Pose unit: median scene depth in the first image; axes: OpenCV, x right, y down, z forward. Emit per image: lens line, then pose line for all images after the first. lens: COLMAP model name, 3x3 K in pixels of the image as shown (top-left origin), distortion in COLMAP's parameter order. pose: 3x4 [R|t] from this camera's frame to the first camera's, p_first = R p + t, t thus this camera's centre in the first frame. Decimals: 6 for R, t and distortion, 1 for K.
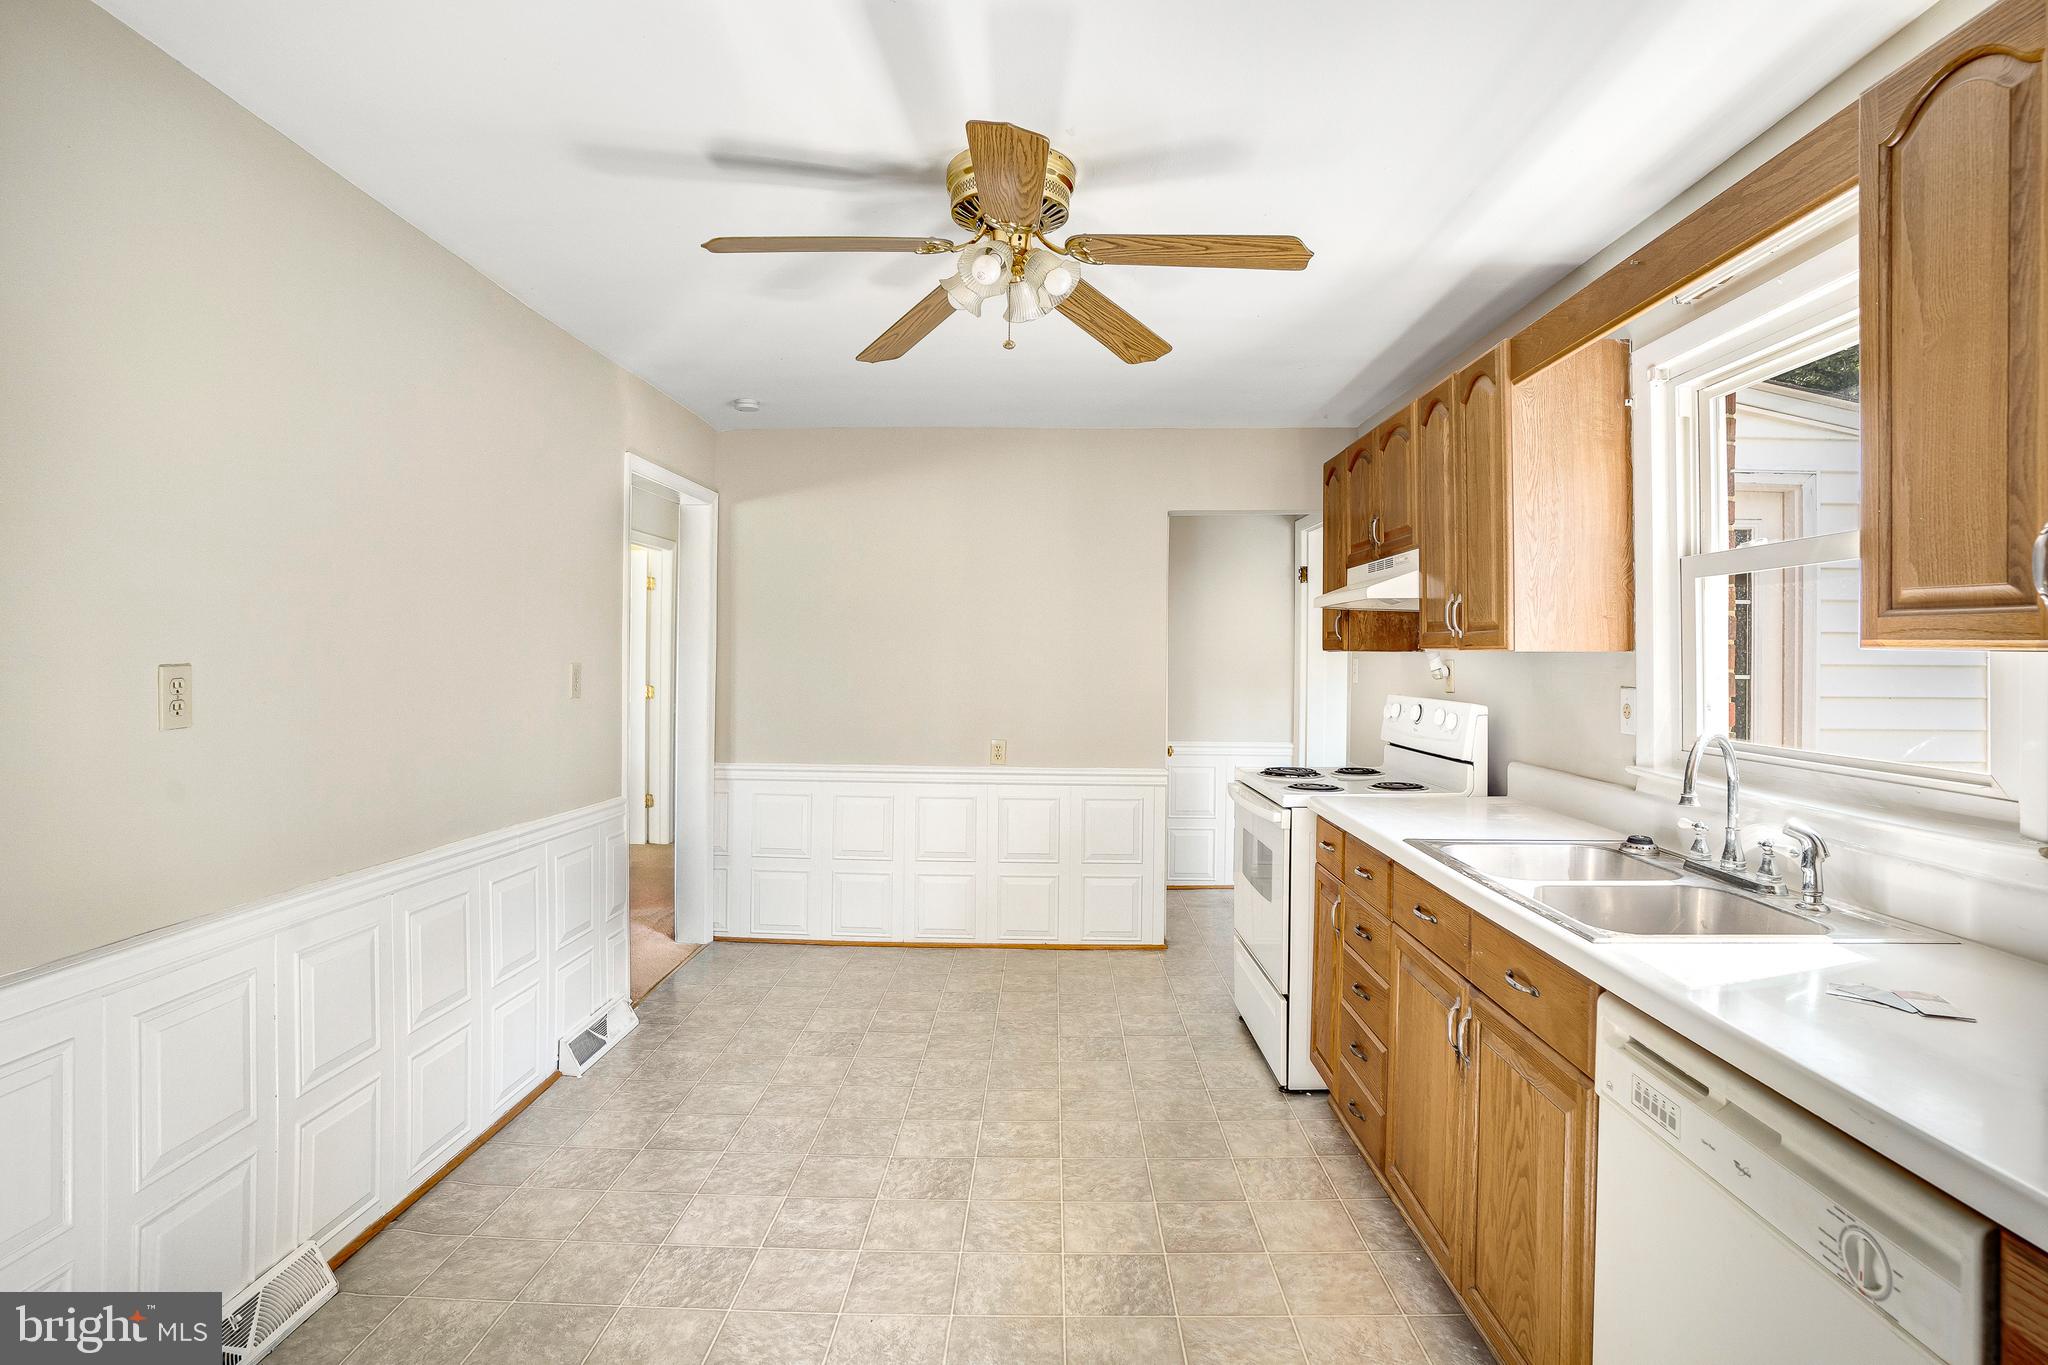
lens RADIAL K [[1024.7, 0, 1024.0], [0, 1024.7, 682.5], [0, 0, 1]] dist [-0.077367, 0.038786]
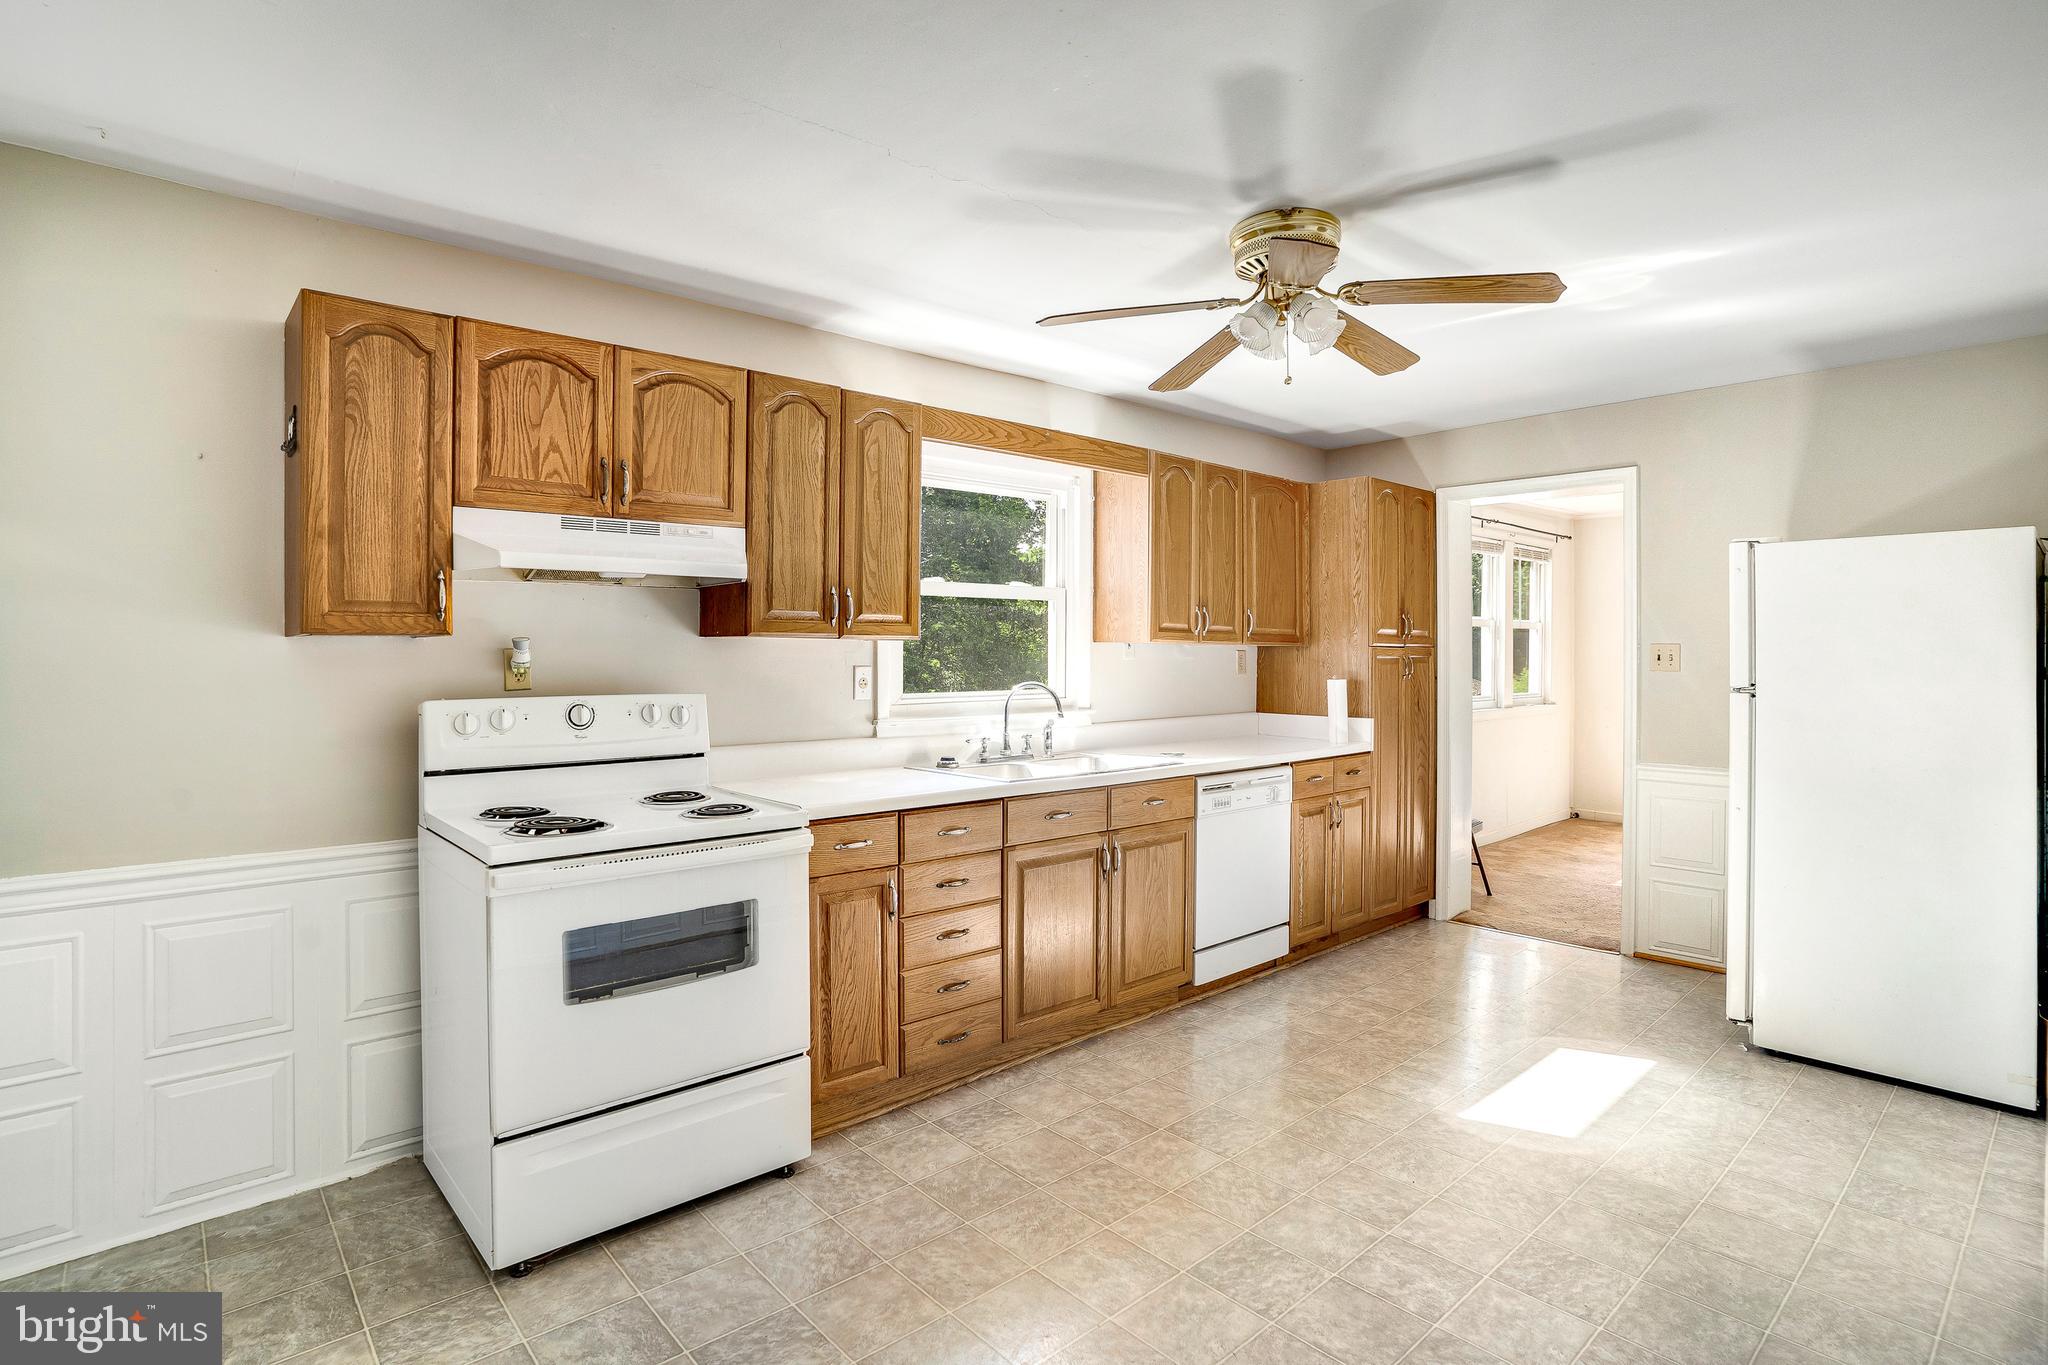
lens RADIAL K [[1024.7, 0, 1024.0], [0, 1024.7, 682.5], [0, 0, 1]] dist [-0.077367, 0.038786]
pose [[-0.681094, -0.030696, 0.731552, -0.646491], [0.015095, 0.998320, 0.055944, -0.054227], [-0.732040, 0.049146, -0.679486, 1.964364]]
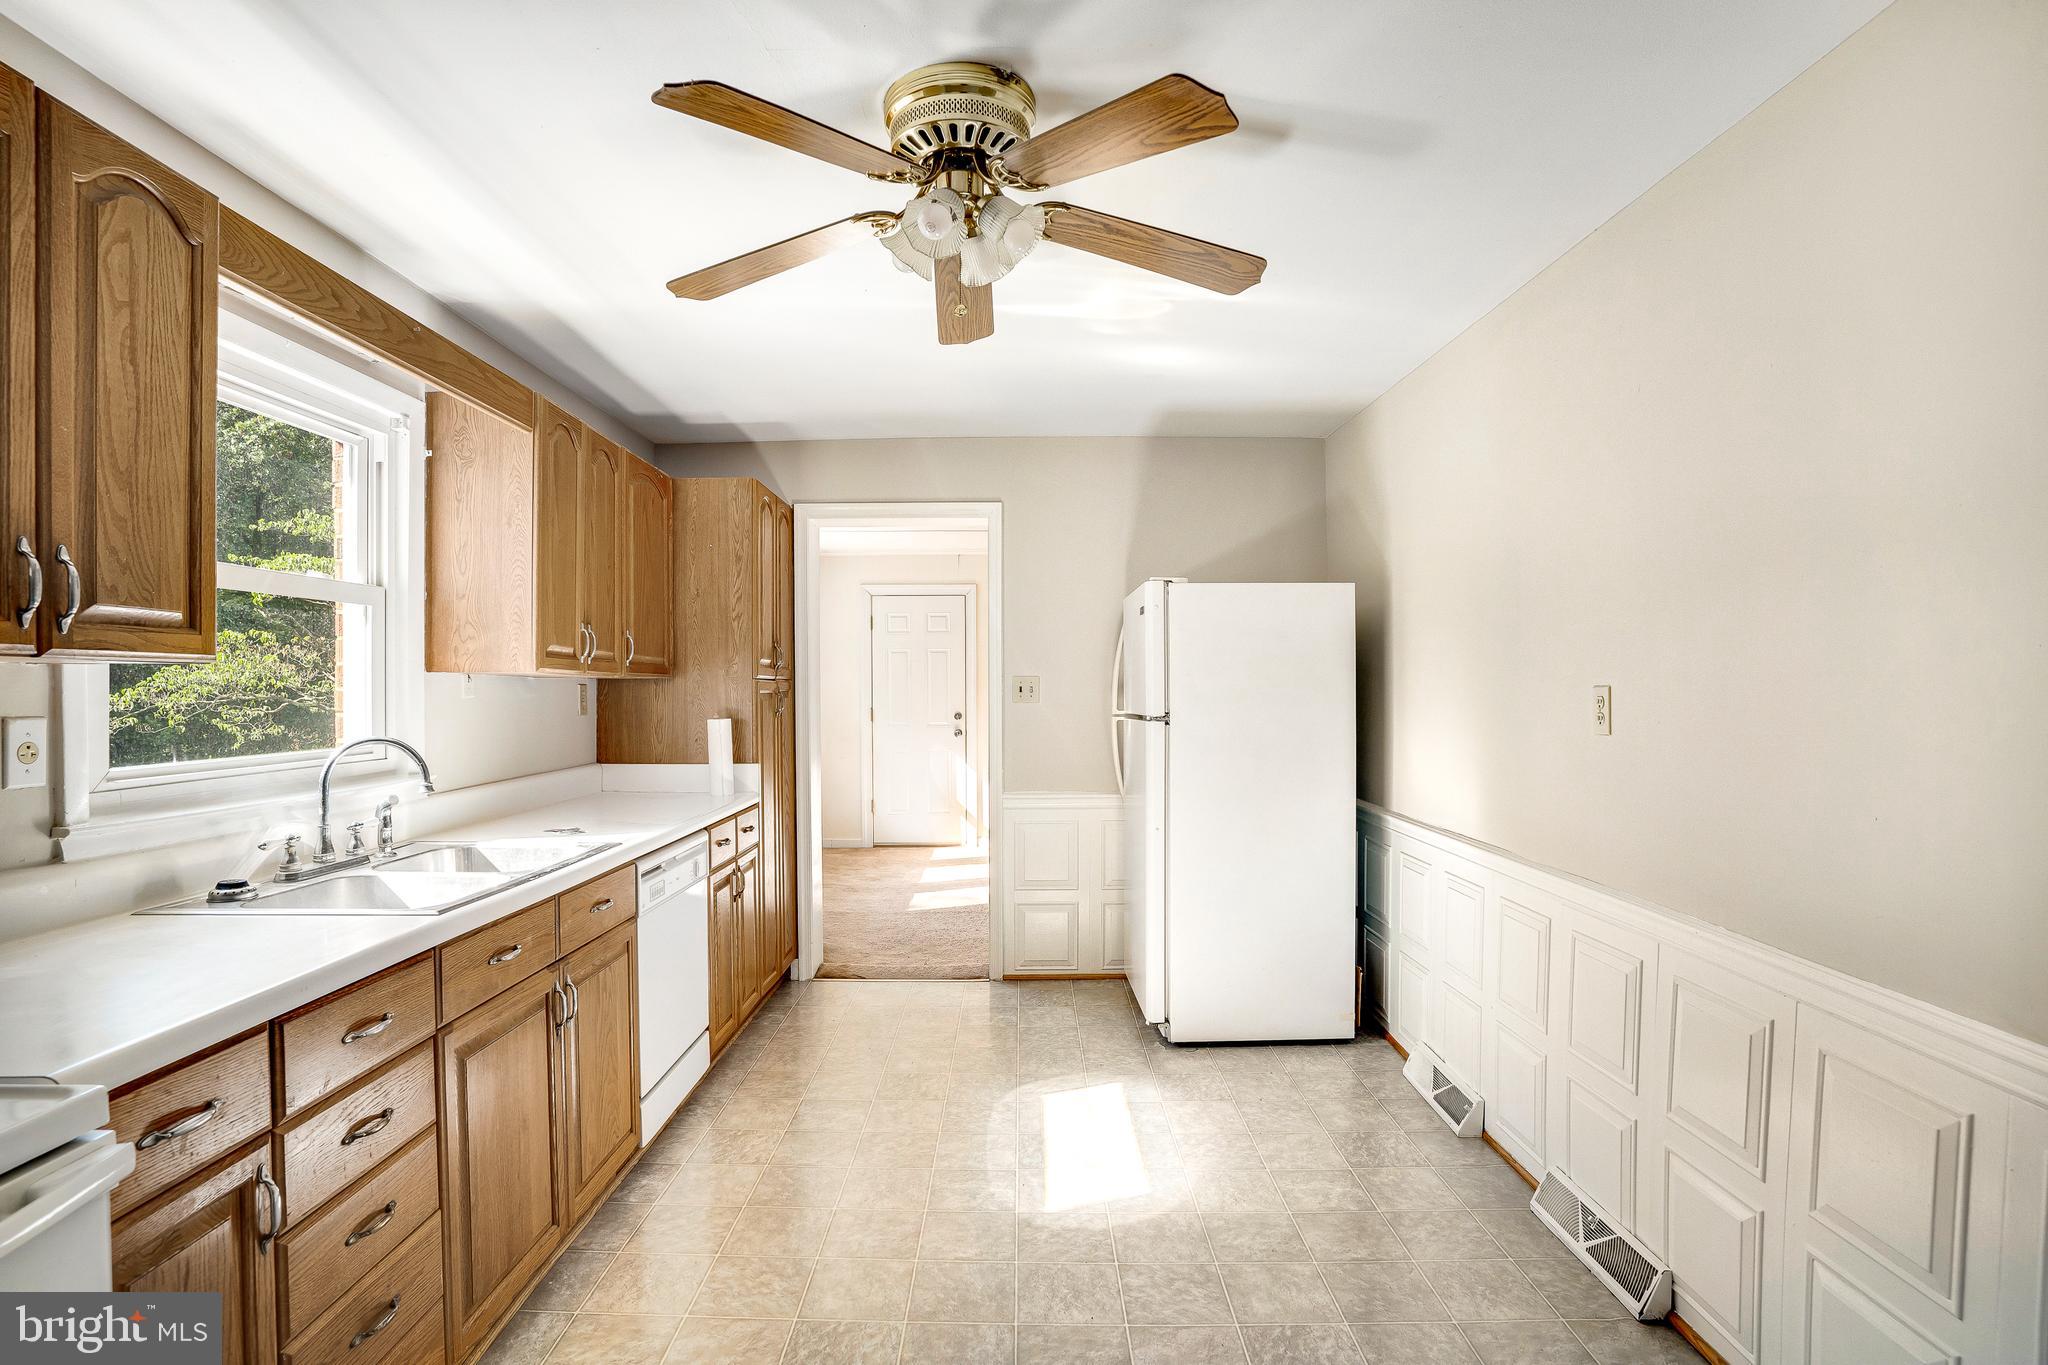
lens RADIAL K [[1018.0, 0, 1014.8], [0, 1018.0, 714.8], [0, 0, 1]] dist [-0.079138, 0.036125]
pose [[-0.999872, -0.003433, -0.015601, -0.048834], [-0.004309, 0.998393, 0.056505, -0.040514], [0.015382, 0.056566, -0.998280, 1.802185]]
